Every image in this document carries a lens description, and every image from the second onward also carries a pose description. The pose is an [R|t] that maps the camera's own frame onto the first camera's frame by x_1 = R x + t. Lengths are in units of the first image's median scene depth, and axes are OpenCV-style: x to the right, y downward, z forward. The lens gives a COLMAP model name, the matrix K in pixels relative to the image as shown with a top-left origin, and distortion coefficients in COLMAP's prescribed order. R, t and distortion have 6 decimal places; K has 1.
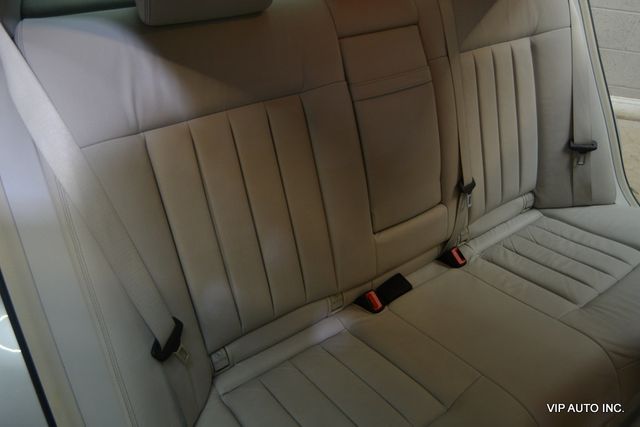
lens RADIAL K [[488.5, 0, 318.3], [0, 488.5, 207.4], [0, 0, 1]] dist [0.000207, 0.002919]
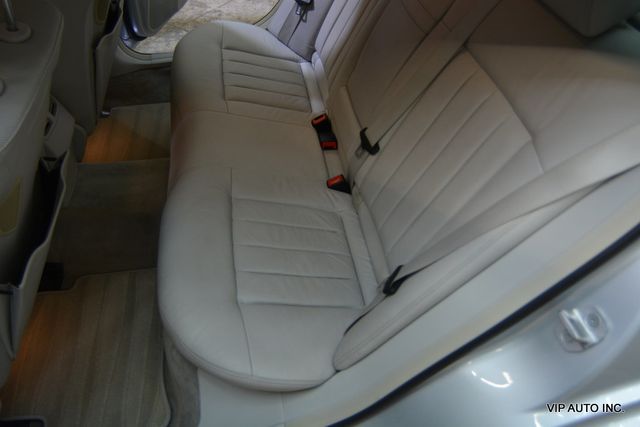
lens RADIAL K [[488.5, 0, 318.3], [0, 488.5, 207.4], [0, 0, 1]] dist [0.000207, 0.002919]
pose [[-0.445042, 0.585922, -0.677225, 1.018720], [-0.607610, 0.357960, 0.708995, -0.594896], [0.657835, 0.727021, 0.196705, 0.770532]]
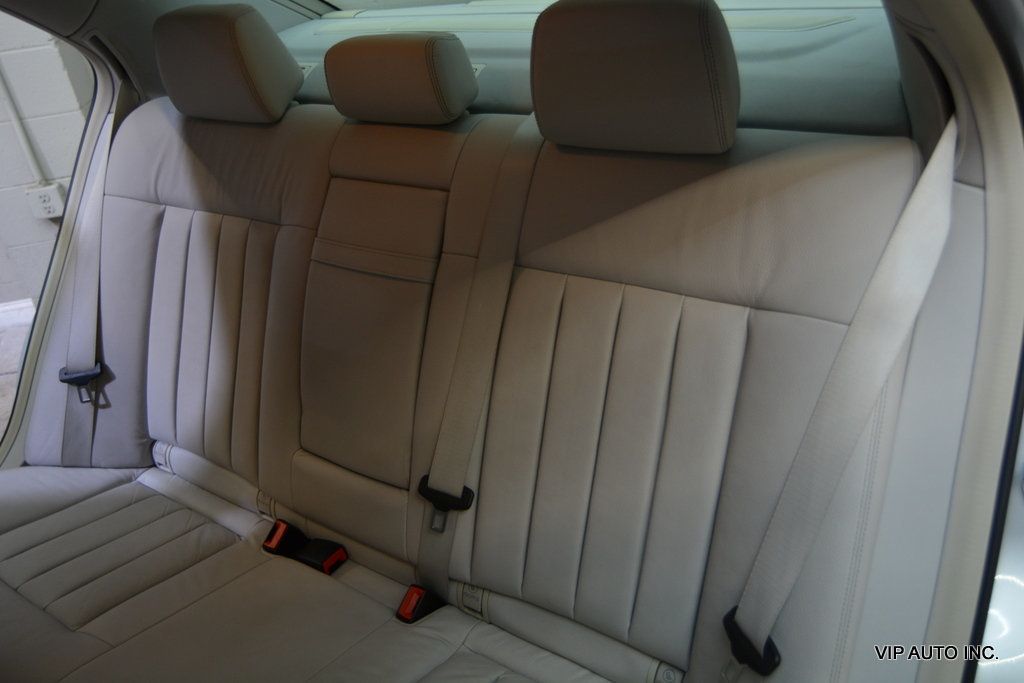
lens RADIAL K [[781.7, 0, 509.3], [0, 781.7, 331.7], [0, 0, 1]] dist [0.000207, 0.002919]
pose [[0.351727, 0.371561, -0.859203, 0.920461], [-0.469247, 0.864188, 0.181624, -0.357104], [0.809997, 0.339296, 0.478312, 0.540907]]
